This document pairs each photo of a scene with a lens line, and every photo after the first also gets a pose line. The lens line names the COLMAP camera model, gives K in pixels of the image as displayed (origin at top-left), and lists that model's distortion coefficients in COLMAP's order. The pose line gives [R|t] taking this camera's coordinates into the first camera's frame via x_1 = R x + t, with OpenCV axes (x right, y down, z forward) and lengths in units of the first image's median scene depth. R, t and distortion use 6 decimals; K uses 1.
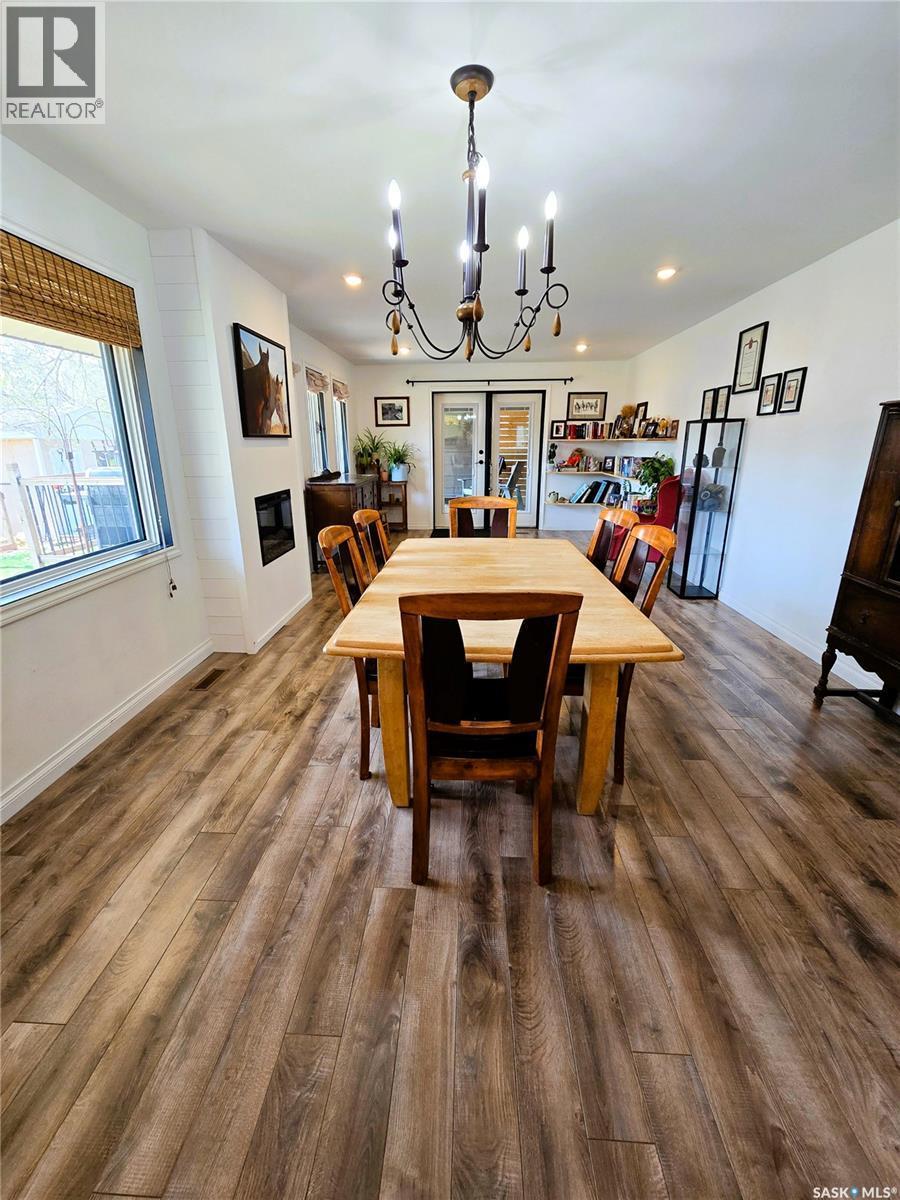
lens RADIAL K [[489.1, 0, 444.6], [0, 489.1, 590.0], [0, 0, 1]] dist [-0.003505, -0.000462]
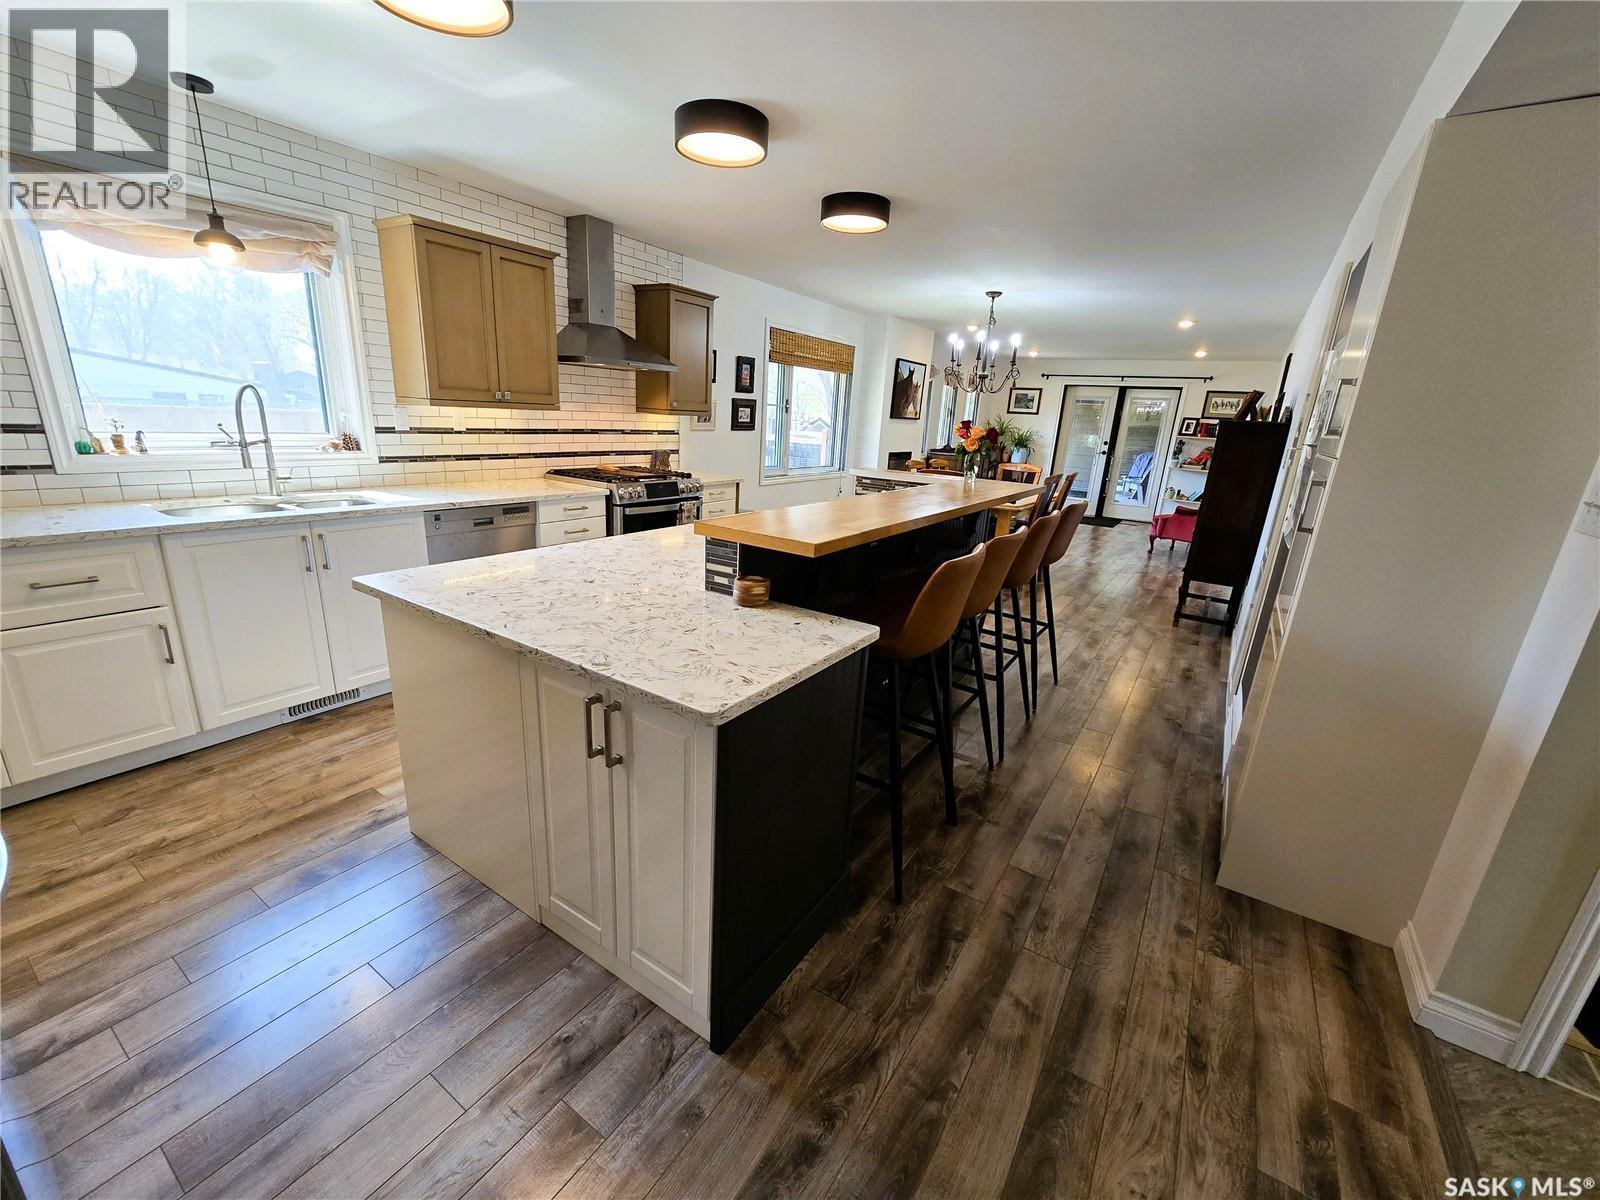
lens RADIAL K [[652.2, 0, 791.8], [0, 652.2, 603.5], [0, 0, 1]] dist [-0.003505, -0.000462]
pose [[0.856254, 0.195357, -0.478189, 0.246697], [-0.206311, 0.978022, 0.030131, 0.157165], [0.473566, 0.072856, 0.877740, -0.540807]]
